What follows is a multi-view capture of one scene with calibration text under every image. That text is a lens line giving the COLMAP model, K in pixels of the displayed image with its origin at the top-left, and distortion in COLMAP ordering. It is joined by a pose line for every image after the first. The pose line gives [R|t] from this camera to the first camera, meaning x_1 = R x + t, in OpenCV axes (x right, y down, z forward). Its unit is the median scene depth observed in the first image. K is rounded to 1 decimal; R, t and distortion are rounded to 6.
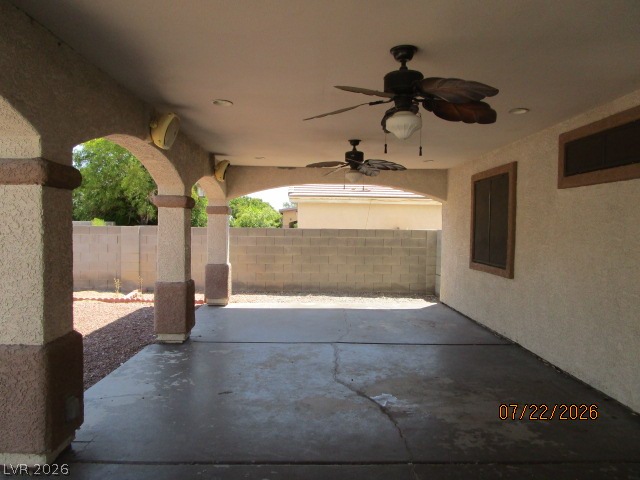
lens RADIAL K [[454.0, 0, 318.6], [0, 454.0, 241.1], [0, 0, 1]] dist [-0.035531, -0.000628]
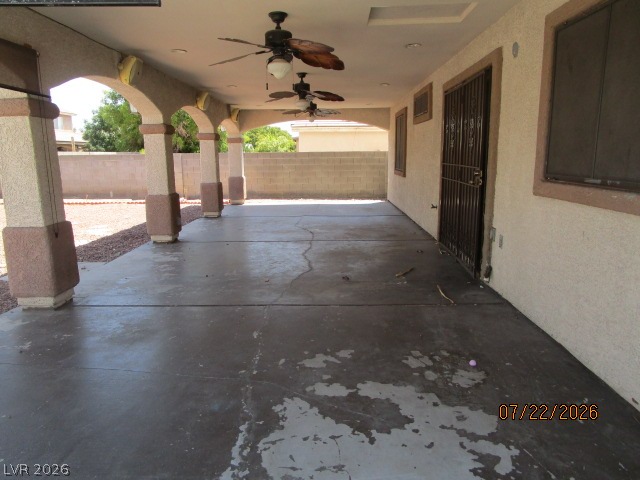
lens RADIAL K [[454.0, 0, 318.6], [0, 454.0, 241.1], [0, 0, 1]] dist [-0.035531, -0.000628]
pose [[0.998485, -0.013787, -0.053278, 0.133296], [0.022019, 0.987326, 0.157171, 0.031830], [0.050435, -0.158106, 0.986133, -0.526359]]
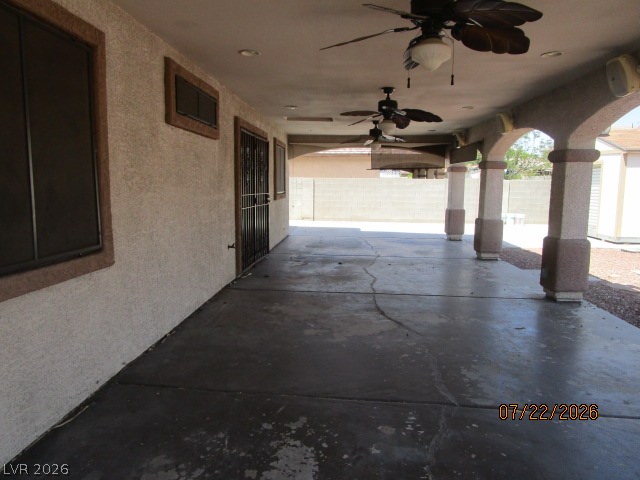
lens RADIAL K [[454.0, 0, 318.6], [0, 454.0, 241.1], [0, 0, 1]] dist [-0.035531, -0.000628]
pose [[-0.995073, -0.042874, 0.089394, 0.100396], [-0.028186, 0.986793, 0.159518, -0.023832], [-0.095053, 0.156212, -0.983139, 1.050820]]
